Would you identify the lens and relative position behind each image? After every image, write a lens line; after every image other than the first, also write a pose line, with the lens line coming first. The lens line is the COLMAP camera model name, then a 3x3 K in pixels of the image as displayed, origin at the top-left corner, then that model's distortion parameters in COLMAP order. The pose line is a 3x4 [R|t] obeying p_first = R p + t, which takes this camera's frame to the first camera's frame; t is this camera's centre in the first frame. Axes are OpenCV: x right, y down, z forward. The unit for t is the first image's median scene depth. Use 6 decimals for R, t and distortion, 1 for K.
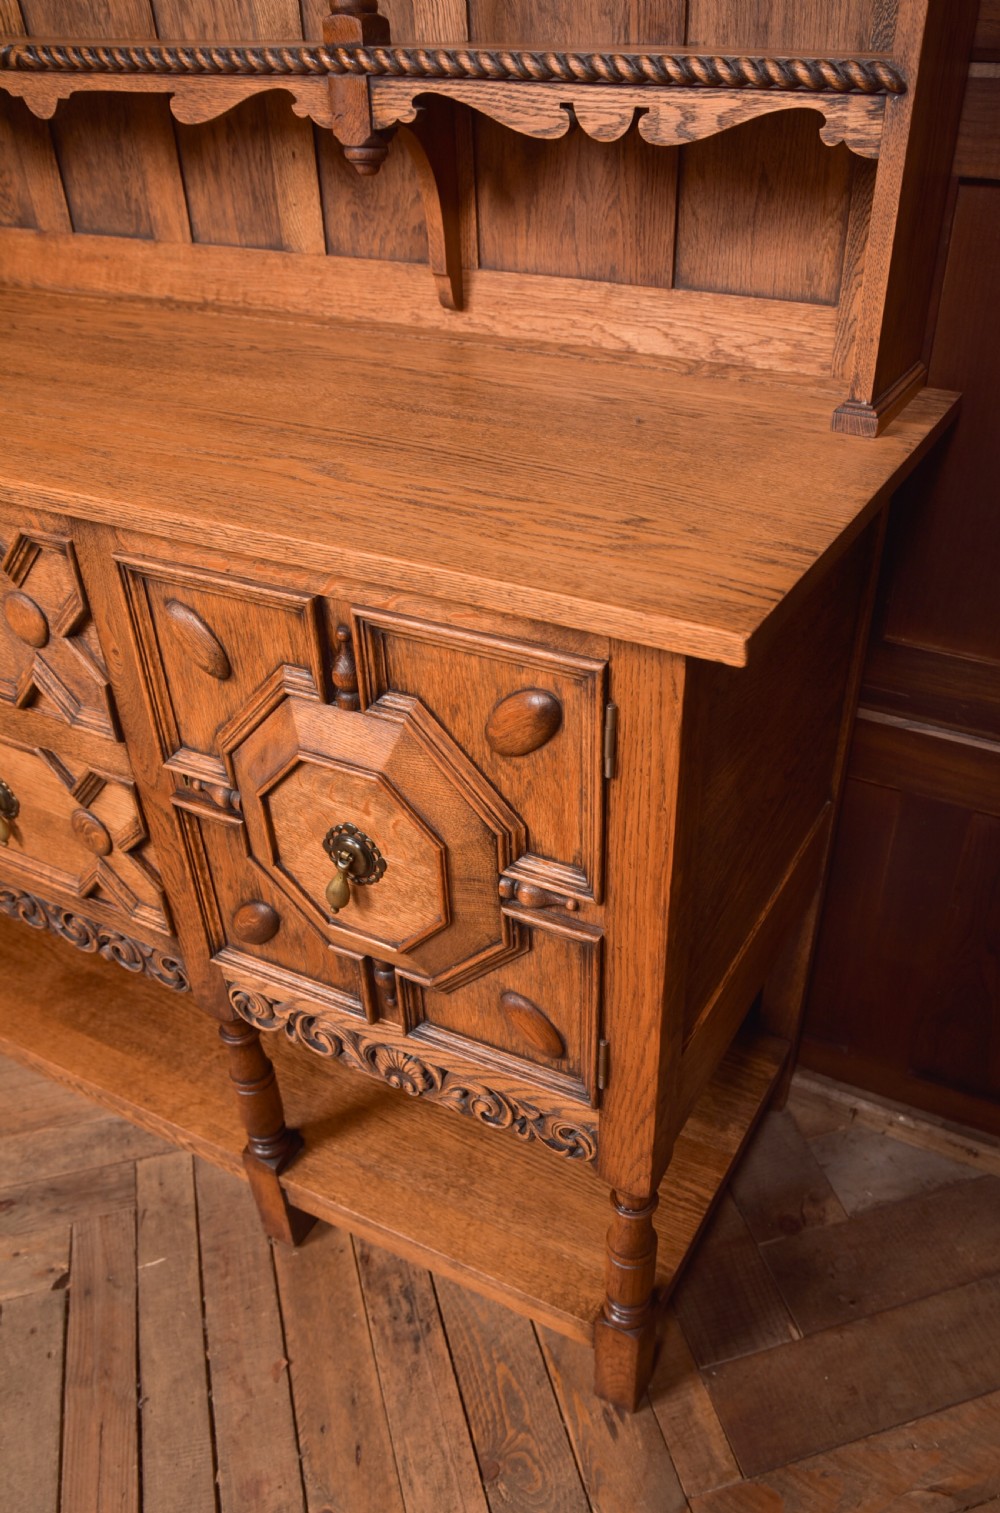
lens RADIAL K [[1160.1, 0, 578.8], [0, 1160.1, 854.7], [0, 0, 1]] dist [-0.116424, 0.084397]
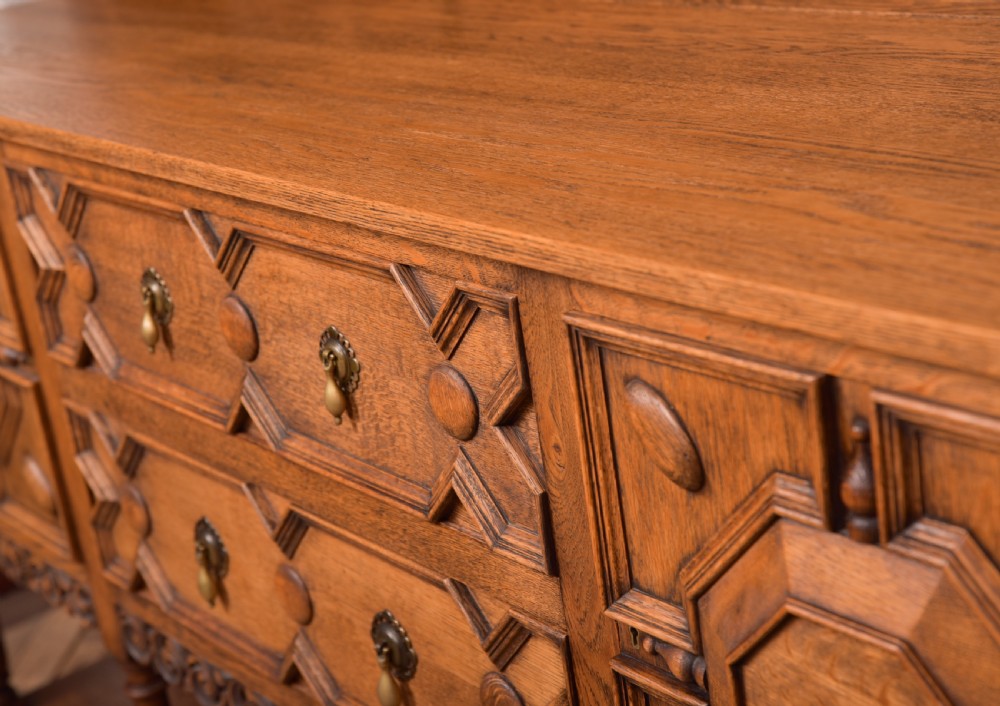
lens RADIAL K [[1866.6, 0, 470.8], [0, 1866.6, 365.4], [0, 0, 1]] dist [0.163375, 0.168508]
pose [[0.894554, 0.018469, -0.446579, 0.072781], [-0.133668, 0.964474, -0.227867, 0.048070], [0.426505, 0.263532, 0.865242, -0.071222]]
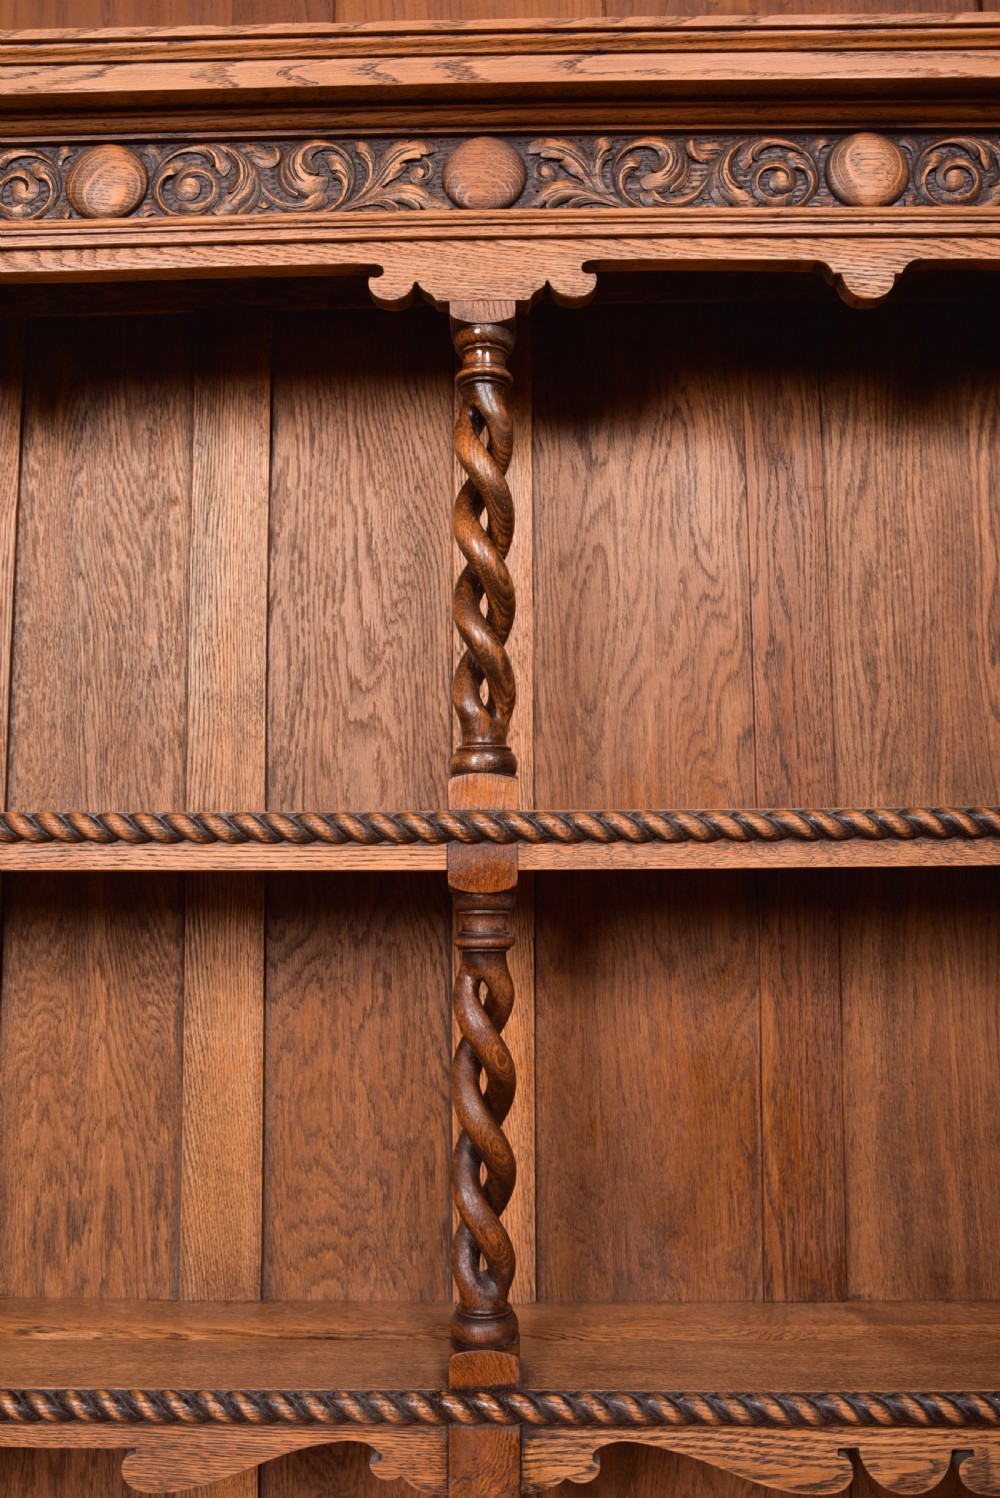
lens RADIAL K [[1218.6, 0, 500.0], [0, 1218.6, 749.0], [0, 0, 1]] dist [-0.094081, 0.081164]
pose [[0.896808, 0.044375, 0.440190, -0.519061], [0.273990, 0.725491, -0.631342, -0.519022], [-0.347369, 0.686800, 0.638467, 0.243770]]
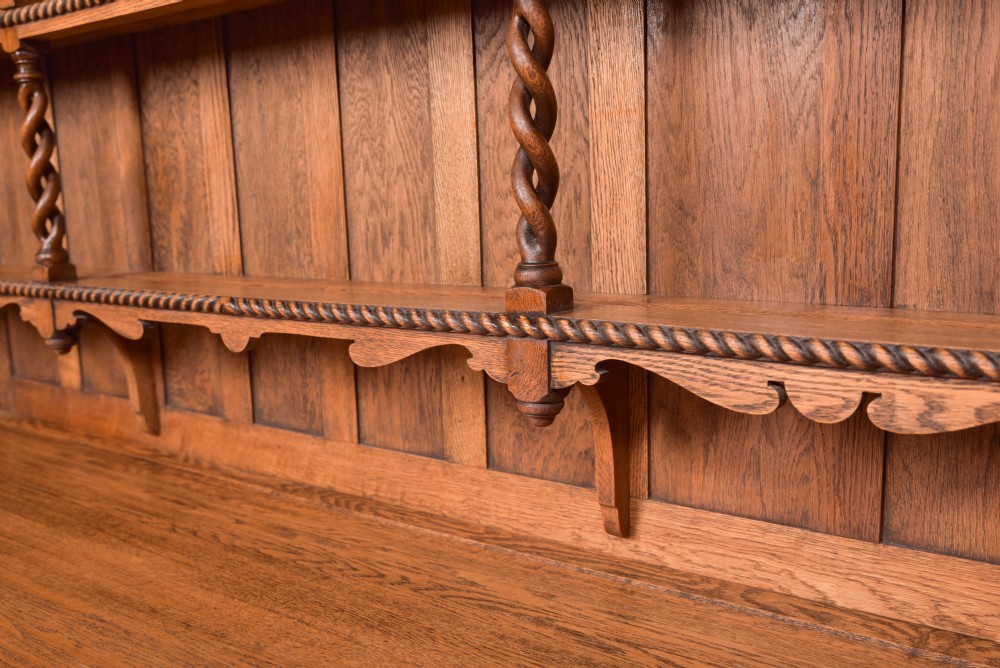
lens RADIAL K [[972.5, 0, 500.3], [0, 972.5, 345.3], [0, 0, 1]] dist [-0.066075, 0.125339]
pose [[0.986106, -0.004958, -0.166044, -0.088439], [-0.072247, 0.887269, -0.455559, -0.300873], [0.149584, 0.461225, 0.874583, 0.259248]]
